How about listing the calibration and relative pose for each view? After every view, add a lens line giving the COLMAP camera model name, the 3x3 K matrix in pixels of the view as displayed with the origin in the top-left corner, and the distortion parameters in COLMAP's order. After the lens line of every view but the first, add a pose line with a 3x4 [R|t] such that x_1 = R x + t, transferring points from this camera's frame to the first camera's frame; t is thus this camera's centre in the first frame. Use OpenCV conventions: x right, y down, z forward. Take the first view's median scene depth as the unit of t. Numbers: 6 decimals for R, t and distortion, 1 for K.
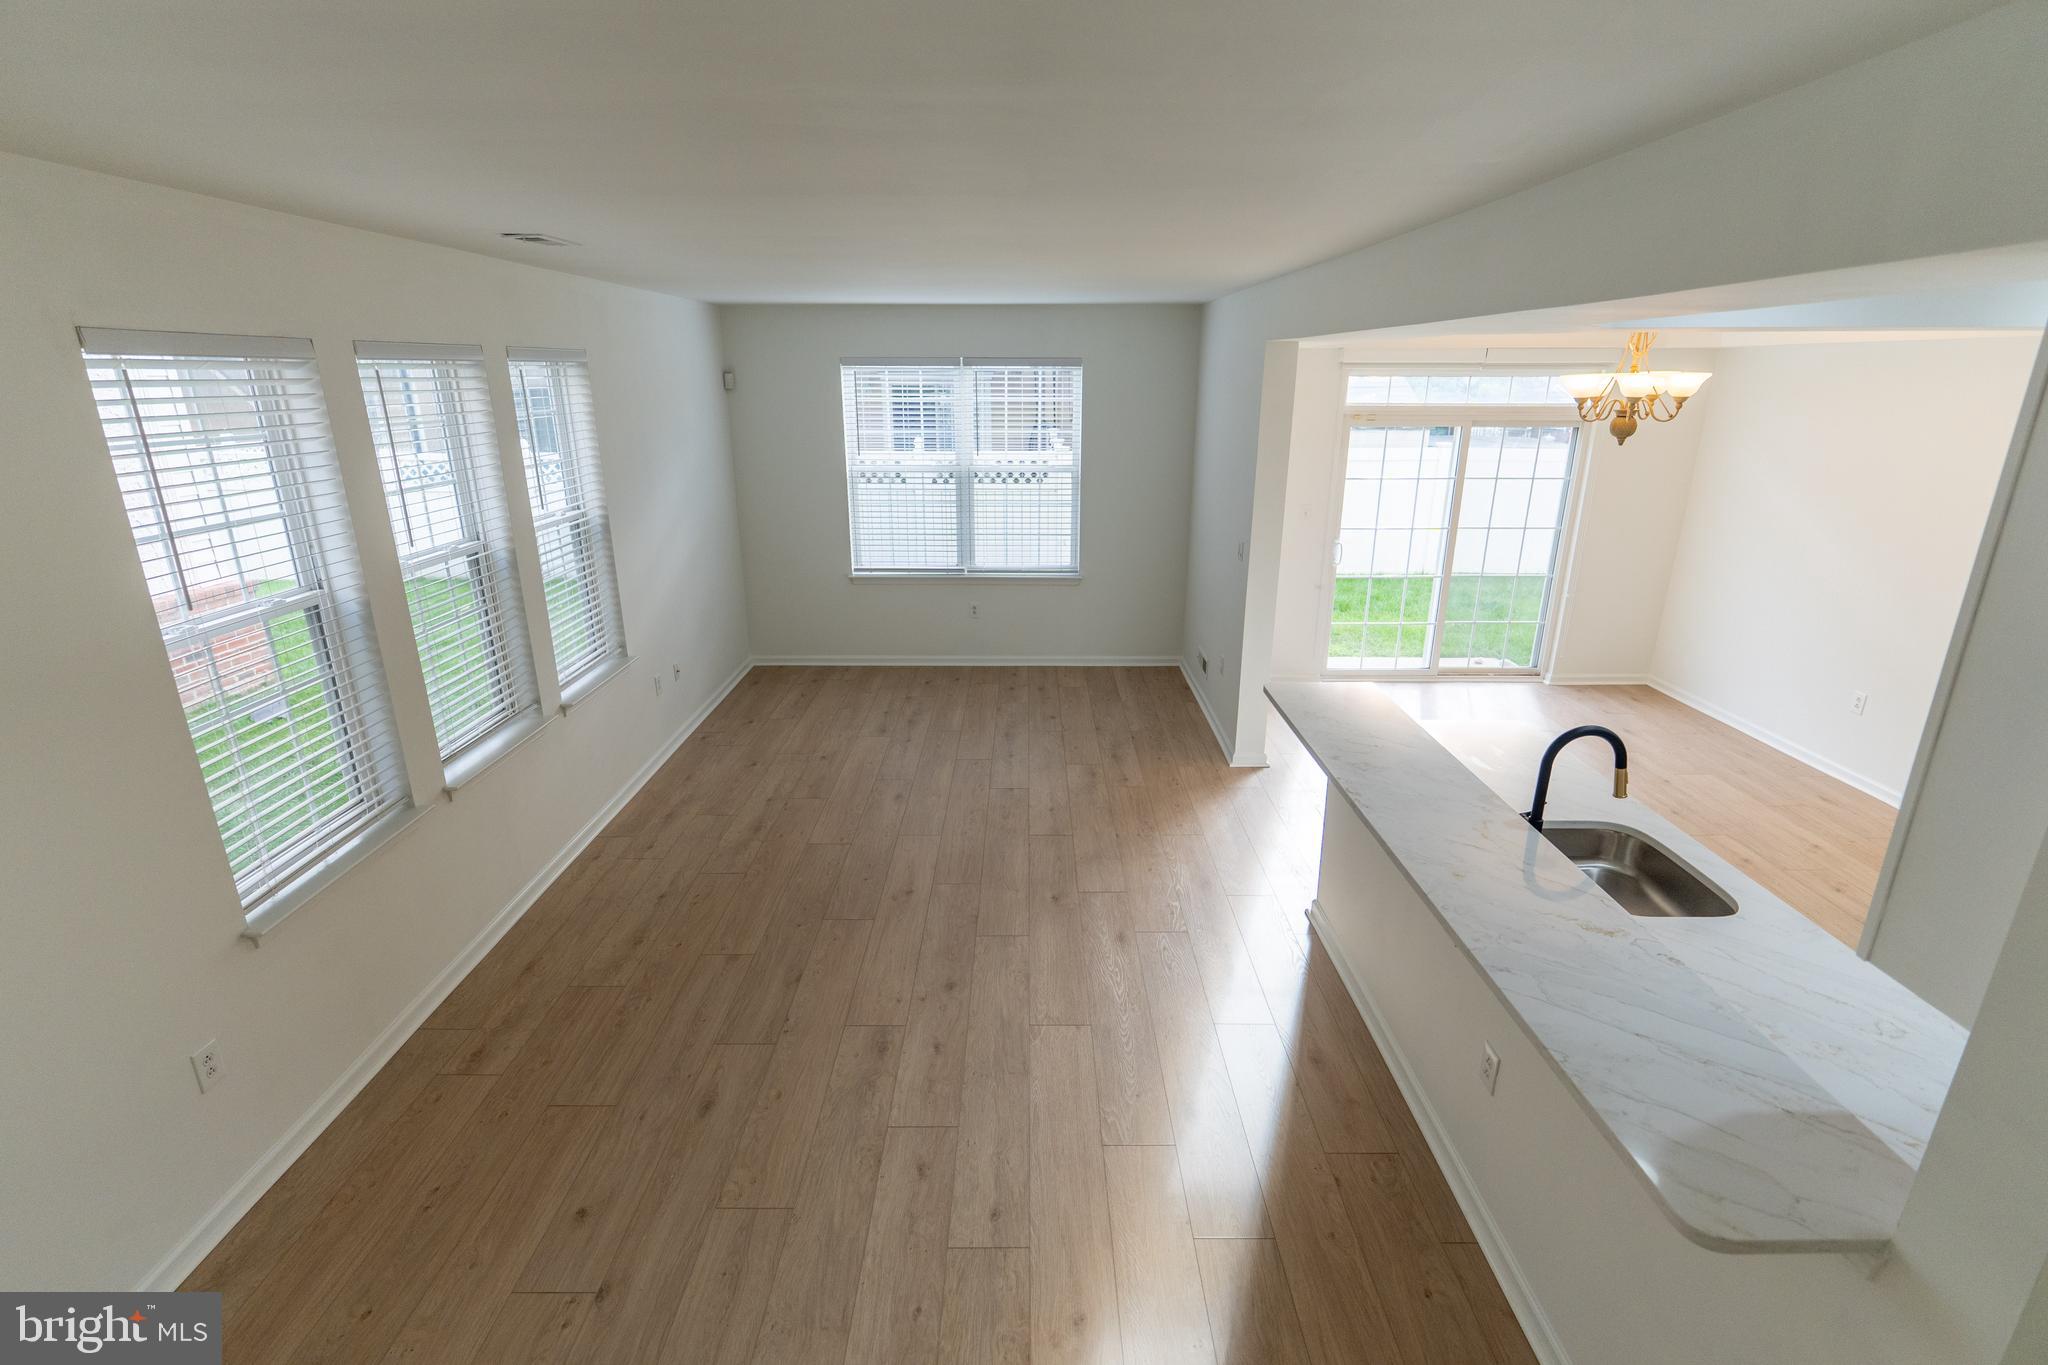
lens RADIAL K [[940.5, 0, 1024.3], [0, 940.5, 682.3], [0, 0, 1]] dist [-0.012256, 0.000880]
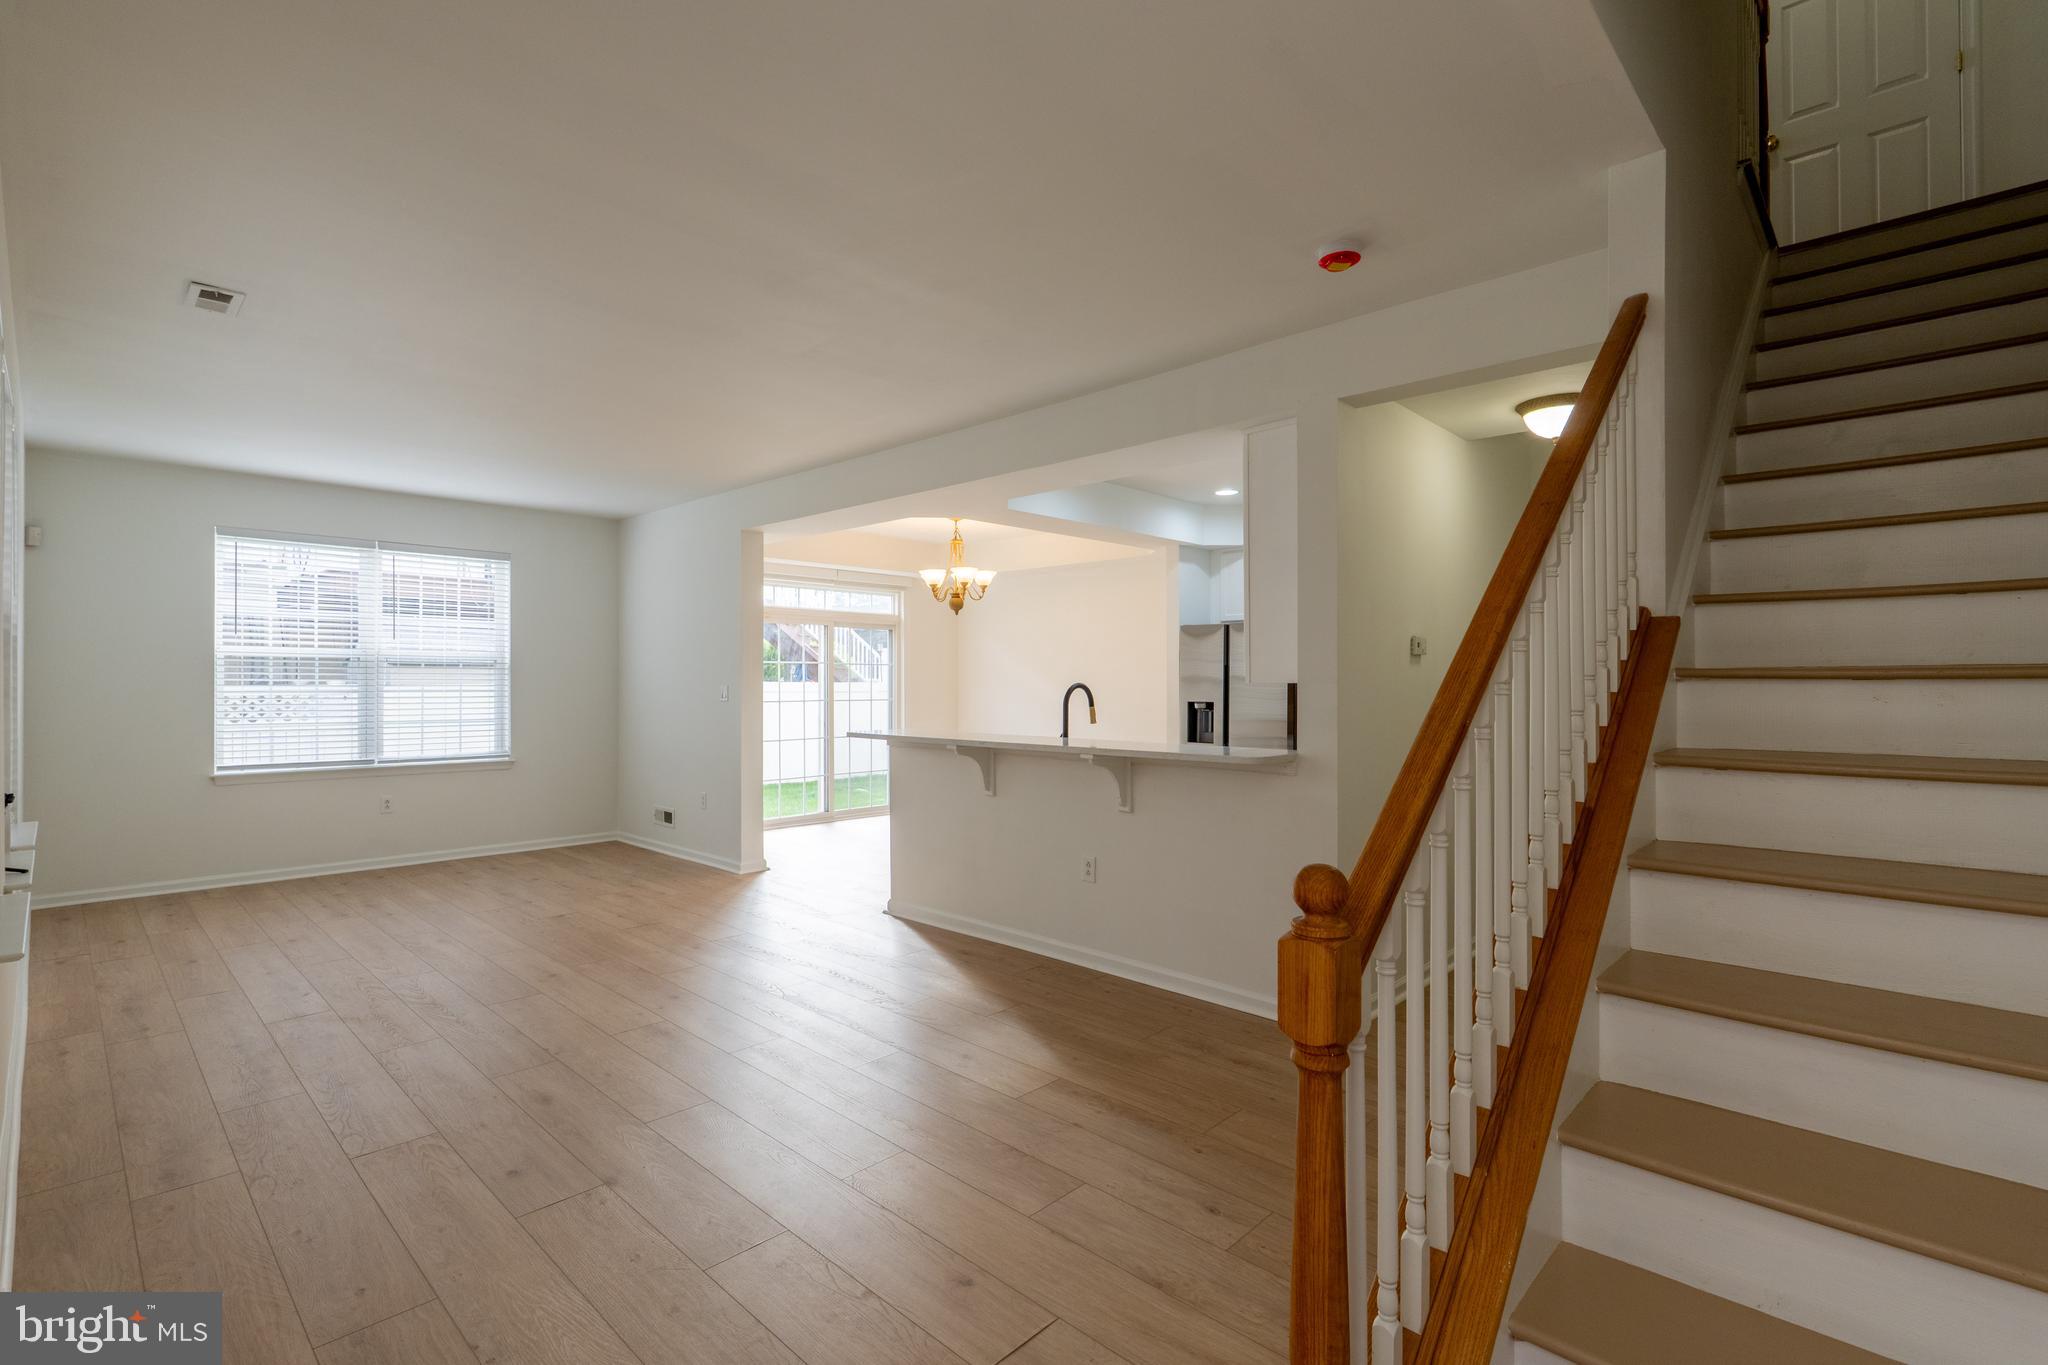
lens RADIAL K [[940.5, 0, 1029.6], [0, 940.5, 678.8], [0, 0, 1]] dist [-0.012256, 0.000880]
pose [[0.685119, 0.002093, 0.728428, -0.313663], [0.226506, 0.949810, -0.215769, 0.158508], [-0.692320, 0.312821, 0.650259, -0.062588]]
